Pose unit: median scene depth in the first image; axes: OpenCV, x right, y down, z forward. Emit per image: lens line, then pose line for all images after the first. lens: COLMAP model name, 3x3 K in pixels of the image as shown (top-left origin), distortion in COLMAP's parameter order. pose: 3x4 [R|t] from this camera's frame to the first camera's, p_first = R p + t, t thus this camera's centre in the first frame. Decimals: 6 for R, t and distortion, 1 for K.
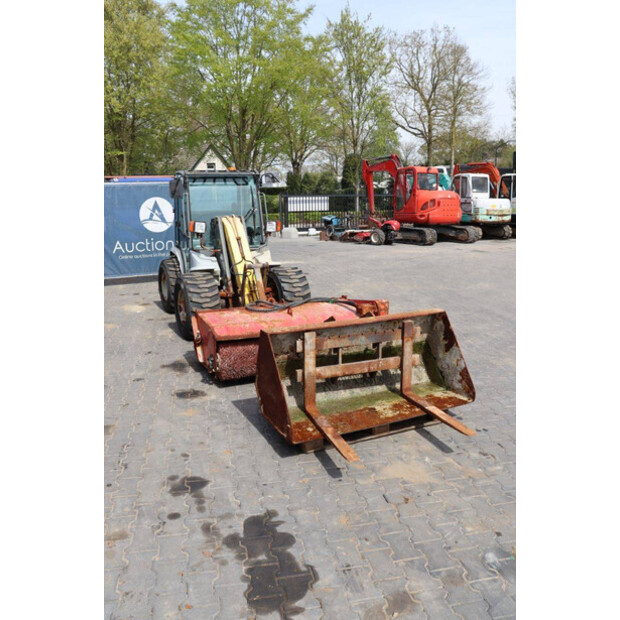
lens RADIAL K [[527.5, 0, 312.6], [0, 527.5, 299.2], [0, 0, 1]] dist [-0.169673, 0.125133]
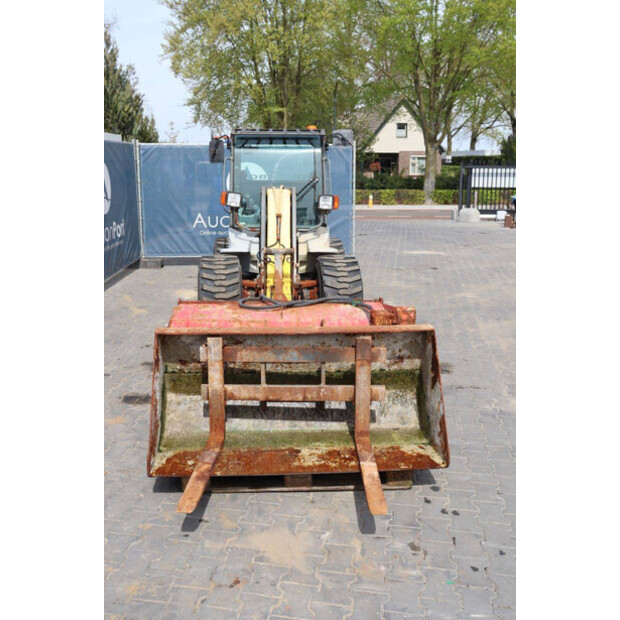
lens RADIAL K [[658.7, 0, 310.0], [0, 658.7, 310.0], [0, 0, 1]] dist [-0.087751, 0.163761]
pose [[0.932439, 0.089888, -0.349968, 0.425491], [-0.082658, 0.995943, 0.035574, -0.021104], [0.351746, -0.004243, 0.936086, 0.142595]]
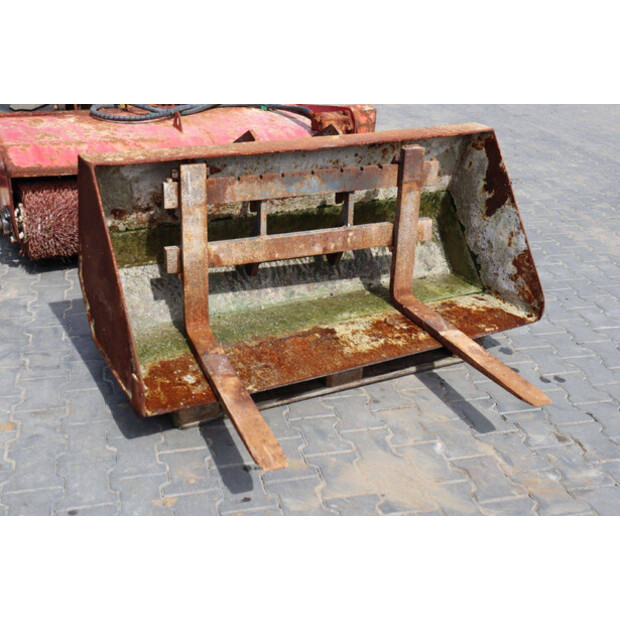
lens RADIAL K [[776.0, 0, 318.5], [0, 776.0, 307.0], [0, 0, 1]] dist [0.010314, 0.031134]
pose [[0.997410, 0.017525, 0.069753, 0.053194], [-0.033465, 0.971558, 0.234423, 0.021010], [-0.063661, -0.236151, 0.969629, 0.307122]]
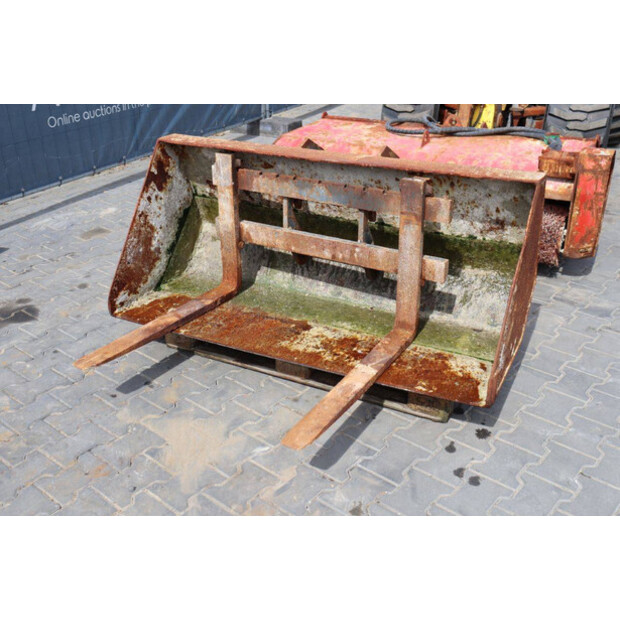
lens RADIAL K [[705.8, 0, 299.1], [0, 705.8, 302.6], [0, 0, 1]] dist [-0.022555, 0.012860]
pose [[0.602942, 0.336451, -0.723369, 0.600530], [-0.150853, 0.938445, 0.310748, -0.032133], [0.783393, -0.078241, 0.616582, 0.545675]]
